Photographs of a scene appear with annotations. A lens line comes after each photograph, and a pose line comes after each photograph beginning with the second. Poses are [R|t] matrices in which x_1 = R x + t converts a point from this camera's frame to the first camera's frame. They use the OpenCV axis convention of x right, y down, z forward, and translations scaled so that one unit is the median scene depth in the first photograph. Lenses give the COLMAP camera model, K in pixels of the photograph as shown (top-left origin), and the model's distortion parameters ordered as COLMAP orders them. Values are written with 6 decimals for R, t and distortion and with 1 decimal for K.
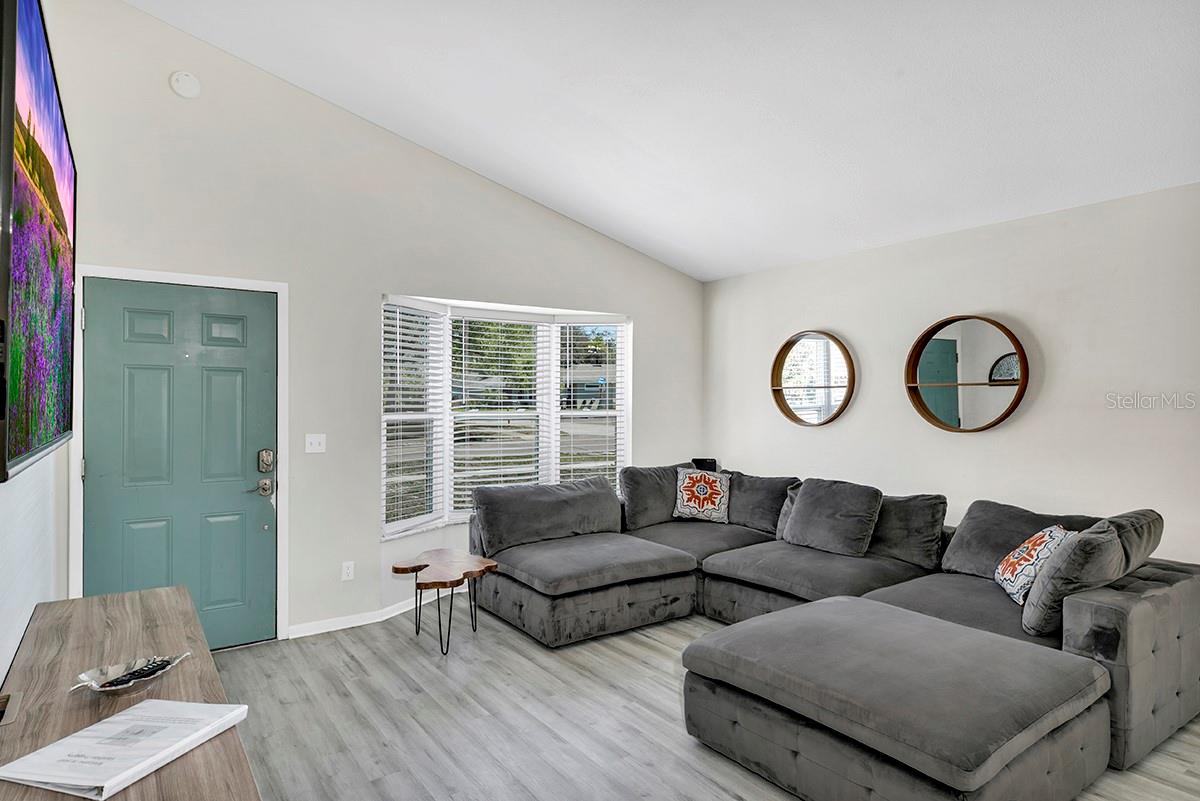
lens RADIAL K [[673.9, 0, 600.0], [0, 673.9, 400.5], [0, 0, 1]] dist [0.000787, 0.000007]
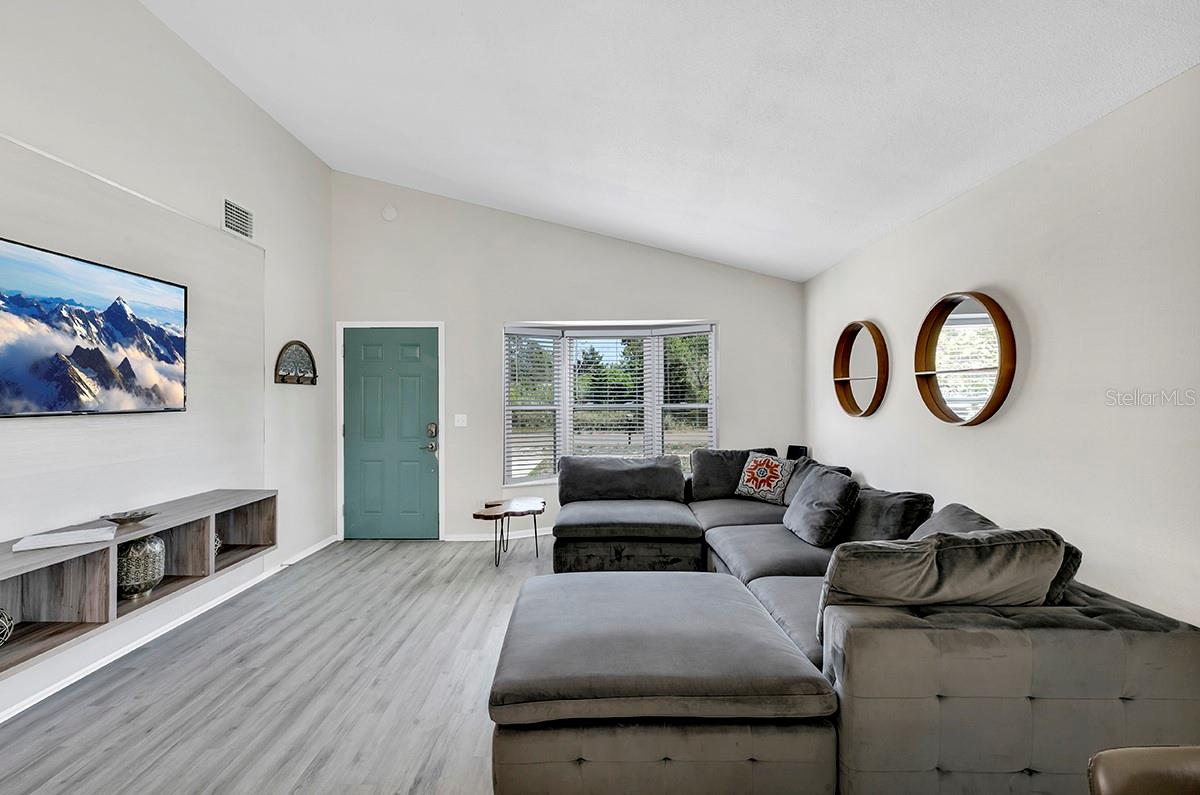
lens RADIAL K [[539.1, 0, 600.0], [0, 539.1, 397.5], [0, 0, 1]] dist [-0.000281, -0.000160]
pose [[0.818096, 0.001645, -0.575080, 0.450975], [0.004169, 0.999953, 0.008792, -0.000337], [0.575067, -0.009590, 0.818050, 0.121852]]
